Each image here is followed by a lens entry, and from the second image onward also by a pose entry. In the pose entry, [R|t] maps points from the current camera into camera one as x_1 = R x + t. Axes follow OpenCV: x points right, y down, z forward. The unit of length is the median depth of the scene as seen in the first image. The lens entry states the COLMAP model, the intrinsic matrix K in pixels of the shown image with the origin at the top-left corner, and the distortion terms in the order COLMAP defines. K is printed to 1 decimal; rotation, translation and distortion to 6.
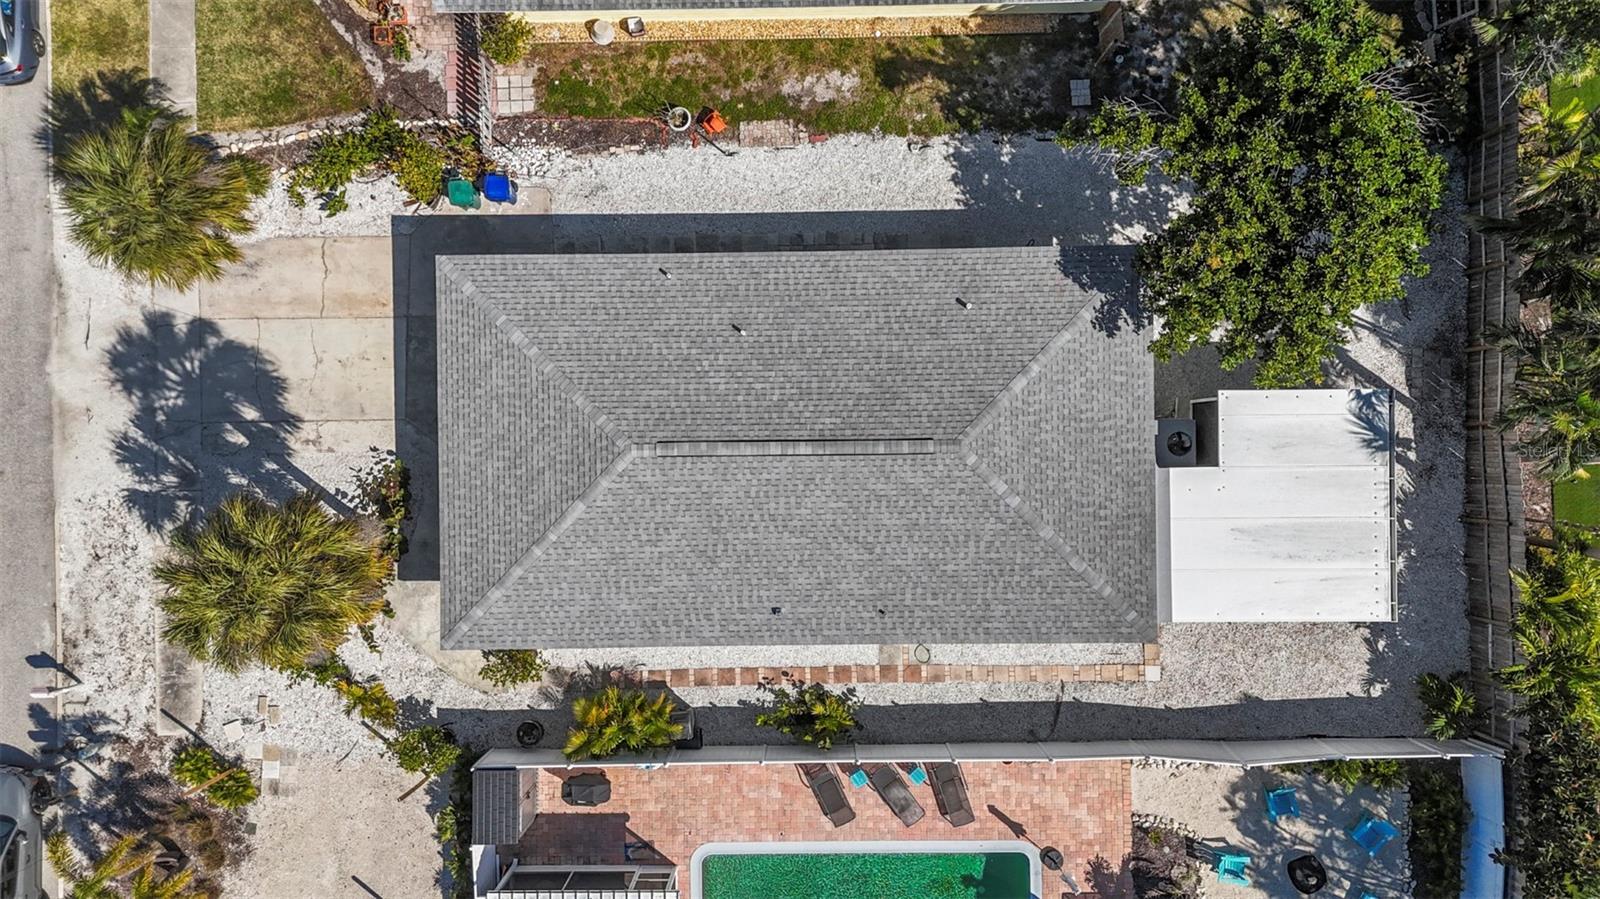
lens RADIAL K [[1179.1, 0, 835.0], [0, 1179.1, 449.3], [0, 0, 1]] dist [0.068108, -0.064422]
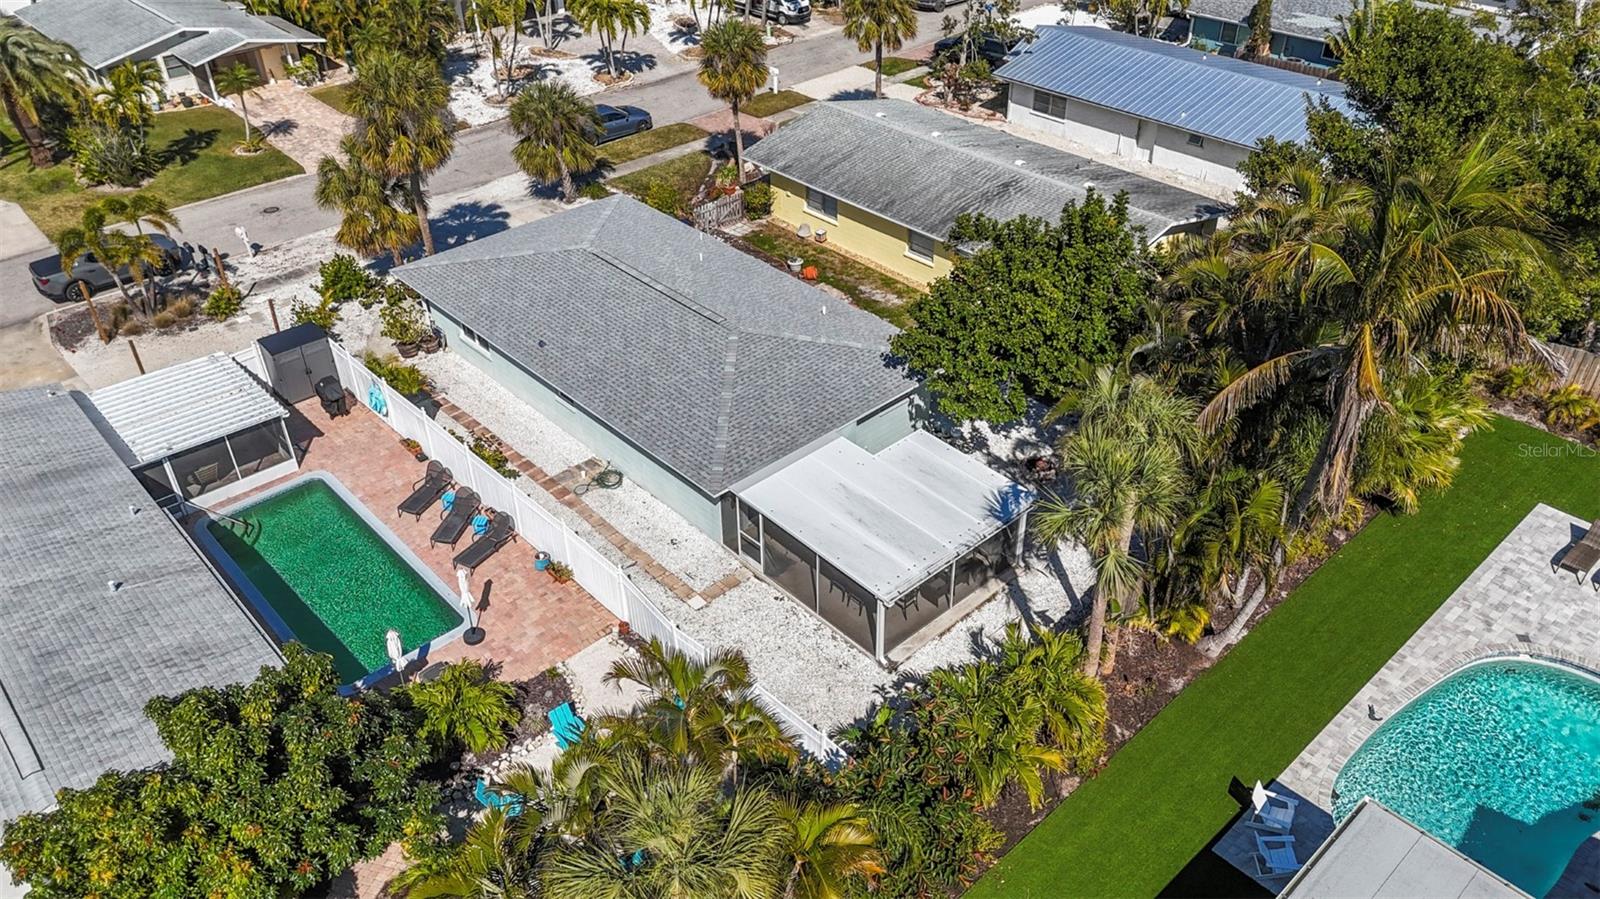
lens RADIAL K [[1179.1, 0, 835.0], [0, 1179.1, 449.3], [0, 0, 1]] dist [0.068108, -0.064422]
pose [[0.685967, 0.418296, -0.595381, 0.874164], [-0.727606, 0.401337, -0.556343, 0.597764], [0.006232, 0.814835, 0.579659, 0.331061]]
